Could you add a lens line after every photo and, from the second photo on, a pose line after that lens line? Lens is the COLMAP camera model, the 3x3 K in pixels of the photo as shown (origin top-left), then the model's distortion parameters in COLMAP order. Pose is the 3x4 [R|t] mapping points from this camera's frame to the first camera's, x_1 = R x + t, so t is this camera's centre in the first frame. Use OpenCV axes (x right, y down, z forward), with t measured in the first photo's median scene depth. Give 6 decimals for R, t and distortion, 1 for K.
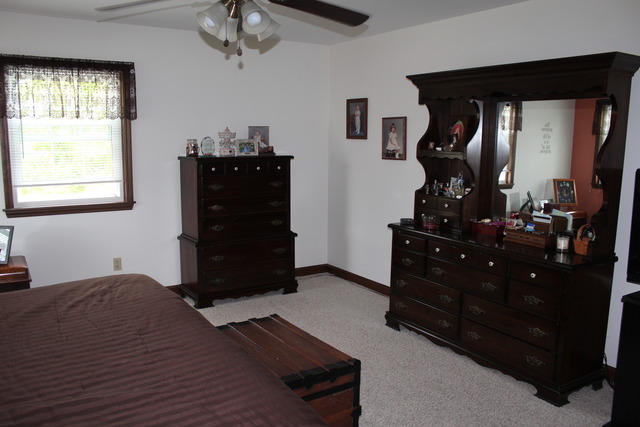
lens RADIAL K [[539.4, 0, 320.0], [0, 539.4, 213.5], [0, 0, 1]] dist [-0.134335, 0.128368]
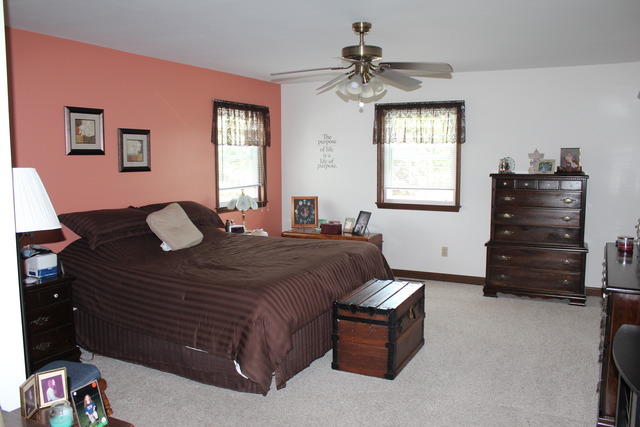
lens RADIAL K [[539.4, 0, 320.0], [0, 539.4, 213.5], [0, 0, 1]] dist [-0.134335, 0.128368]
pose [[0.506530, 0.085214, -0.858001, 0.619059], [-0.120760, 0.992307, 0.027261, 0.001975], [0.853724, 0.089804, 0.512924, 0.034562]]
